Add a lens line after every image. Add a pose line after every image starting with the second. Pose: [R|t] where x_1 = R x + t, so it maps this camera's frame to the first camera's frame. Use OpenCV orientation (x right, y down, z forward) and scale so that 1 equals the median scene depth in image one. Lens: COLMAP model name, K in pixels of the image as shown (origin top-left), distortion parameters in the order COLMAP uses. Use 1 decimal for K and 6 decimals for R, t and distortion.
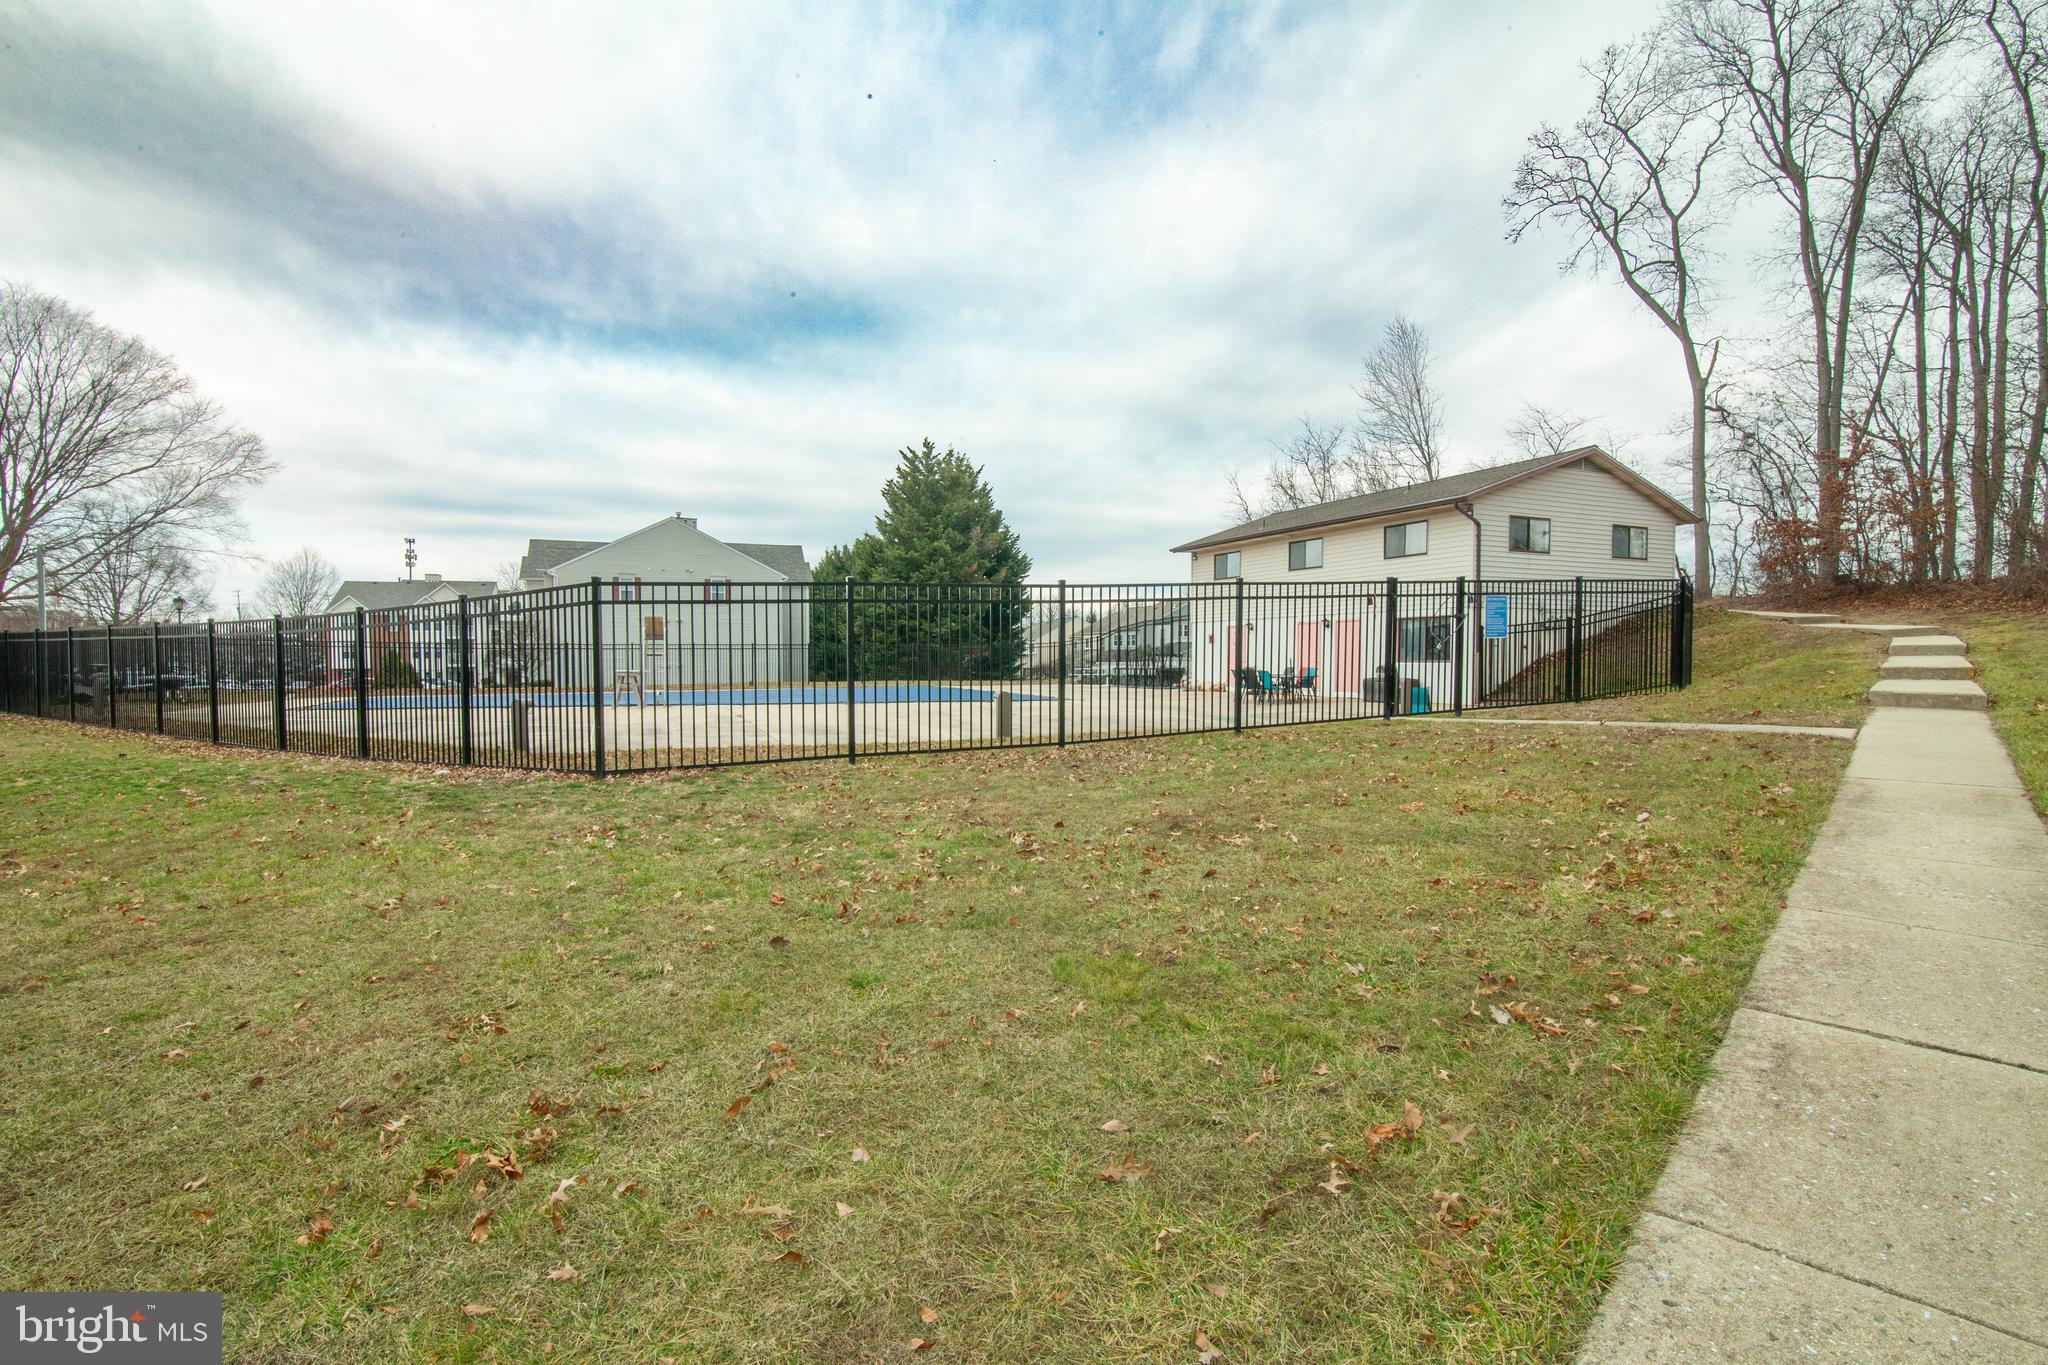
lens RADIAL K [[911.8, 0, 1024.0], [0, 911.8, 682.5], [0, 0, 1]] dist [-0.020197, -0.000005]
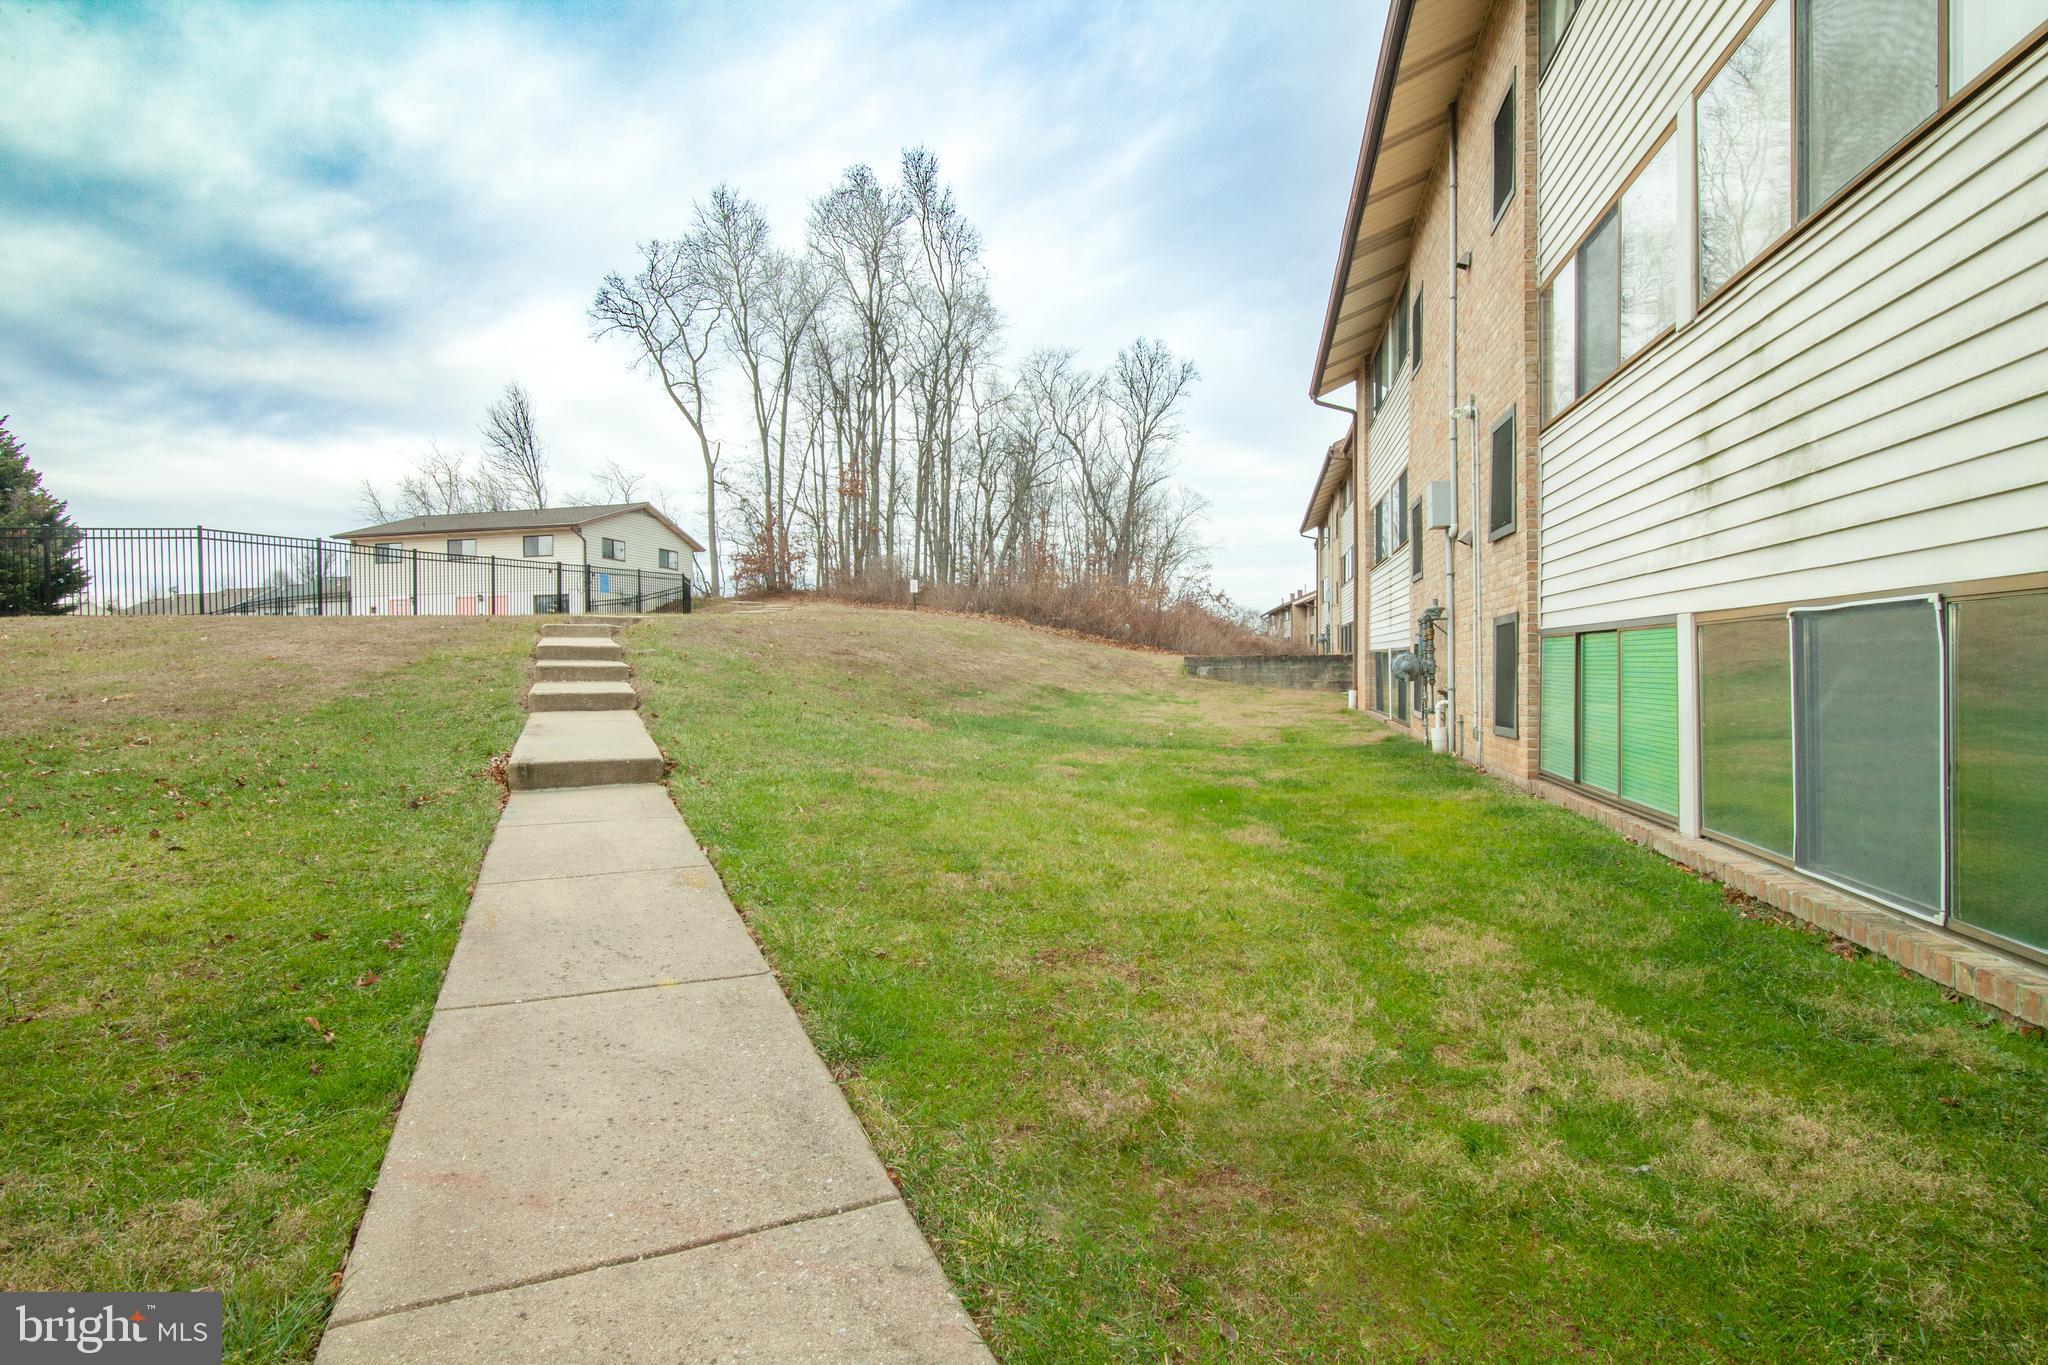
lens RADIAL K [[911.8, 0, 1024.0], [0, 911.8, 682.5], [0, 0, 1]] dist [-0.020197, -0.000005]
pose [[0.590156, -0.021803, 0.806995, -0.233347], [0.034404, 0.999406, 0.001841, 0.069410], [-0.806556, 0.026678, 0.590556, -0.394083]]
